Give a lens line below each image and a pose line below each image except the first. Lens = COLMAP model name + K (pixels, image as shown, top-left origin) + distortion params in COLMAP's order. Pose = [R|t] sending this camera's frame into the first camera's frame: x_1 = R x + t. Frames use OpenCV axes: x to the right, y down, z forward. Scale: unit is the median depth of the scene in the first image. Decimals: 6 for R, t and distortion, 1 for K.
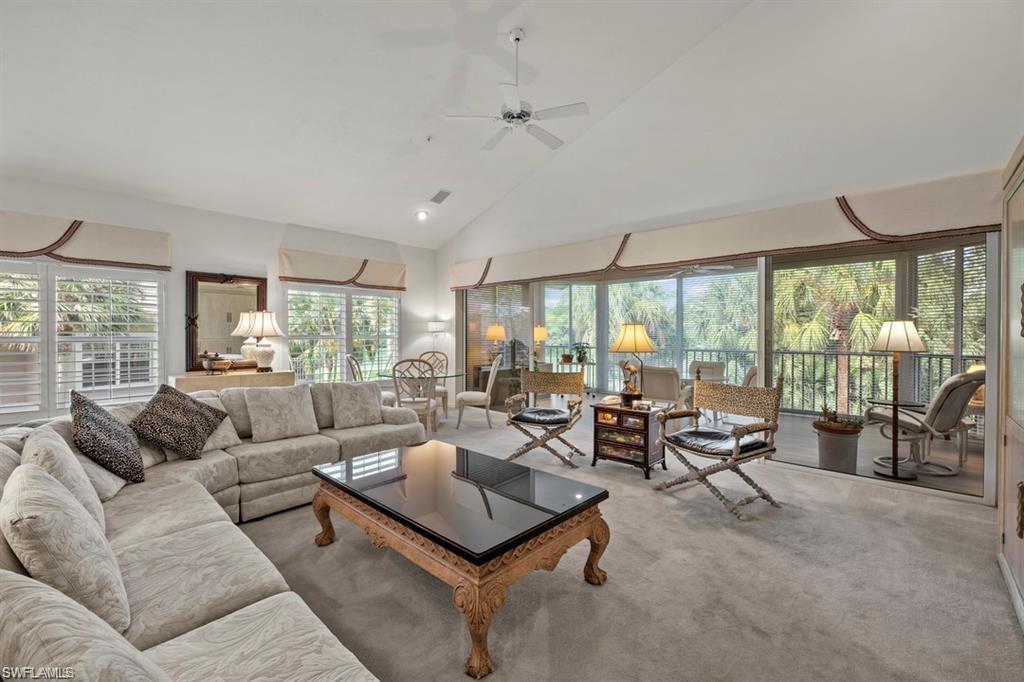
lens RADIAL K [[415.4, 0, 510.5], [0, 415.4, 336.9], [0, 0, 1]] dist [0.001147, -0.003411]
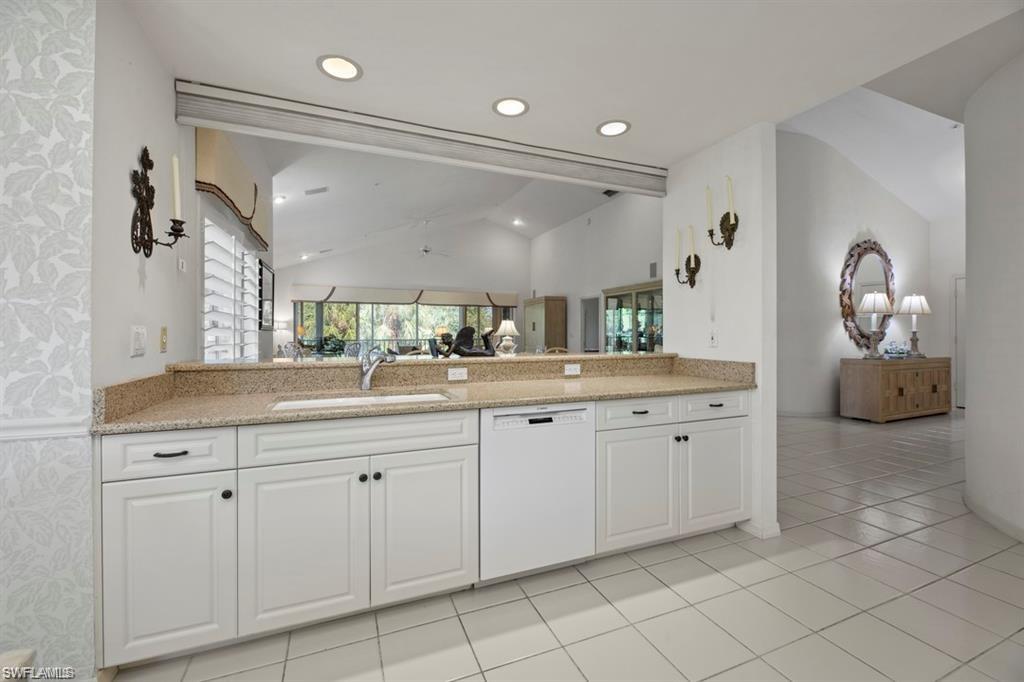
lens RADIAL K [[420.4, 0, 510.0], [0, 420.4, 333.7], [0, 0, 1]] dist [-0.000529, -0.004023]
pose [[0.404389, -0.003864, 0.914579, -1.333954], [0.009050, 0.999959, 0.000223, 0.012970], [-0.914542, 0.008187, 0.404407, -0.370893]]
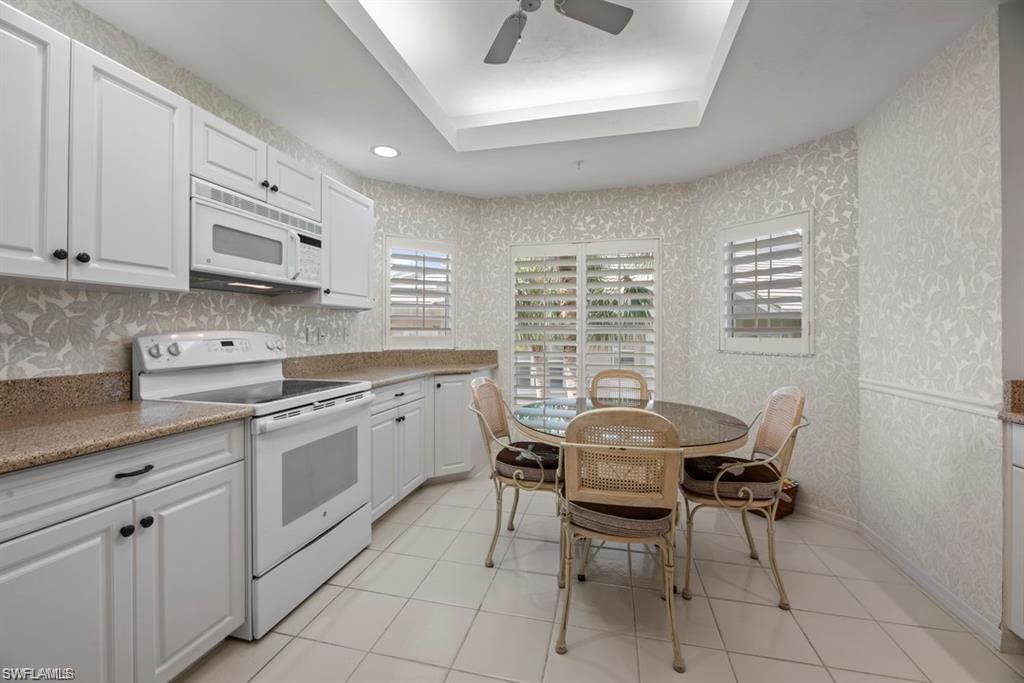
lens RADIAL K [[415.4, 0, 510.5], [0, 415.4, 337.4], [0, 0, 1]] dist [0.001147, -0.003411]
pose [[0.503621, 0.008291, -0.863885, -1.149451], [-0.008502, 0.999953, 0.004640, 0.015804], [0.863883, 0.005008, 0.503668, -0.468942]]
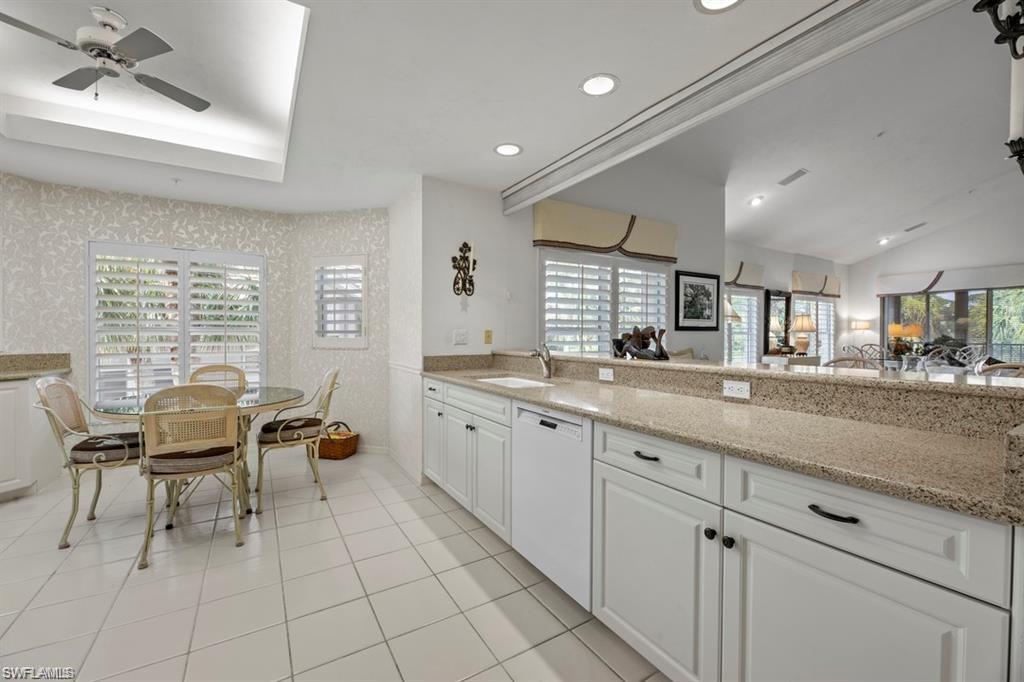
lens RADIAL K [[415.4, 0, 510.5], [0, 415.4, 336.9], [0, 0, 1]] dist [0.001147, -0.003411]
pose [[0.968043, 0.000059, -0.250783, -0.993007], [-0.000524, 0.999998, -0.001787, 0.016044], [0.250783, 0.001862, 0.968042, -0.557276]]
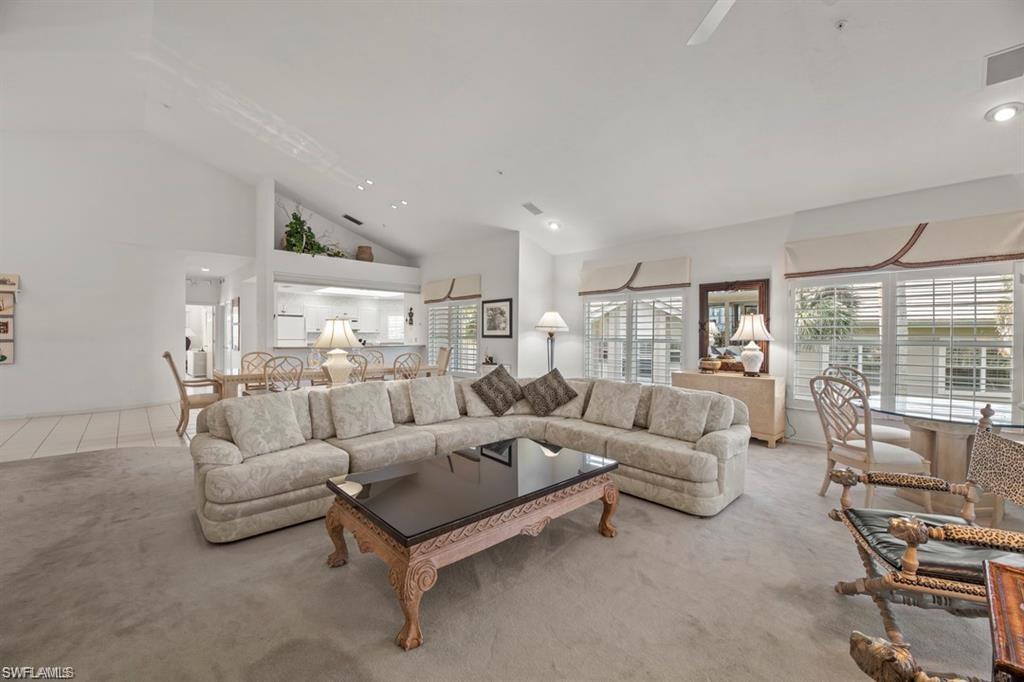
lens RADIAL K [[415.4, 0, 510.5], [0, 415.4, 336.9], [0, 0, 1]] dist [0.001147, -0.003411]
pose [[-0.050022, 0.004233, -0.998739, 0.332105], [-0.009718, 0.999942, 0.004725, -0.006118], [0.998701, 0.009942, -0.049978, 0.391384]]
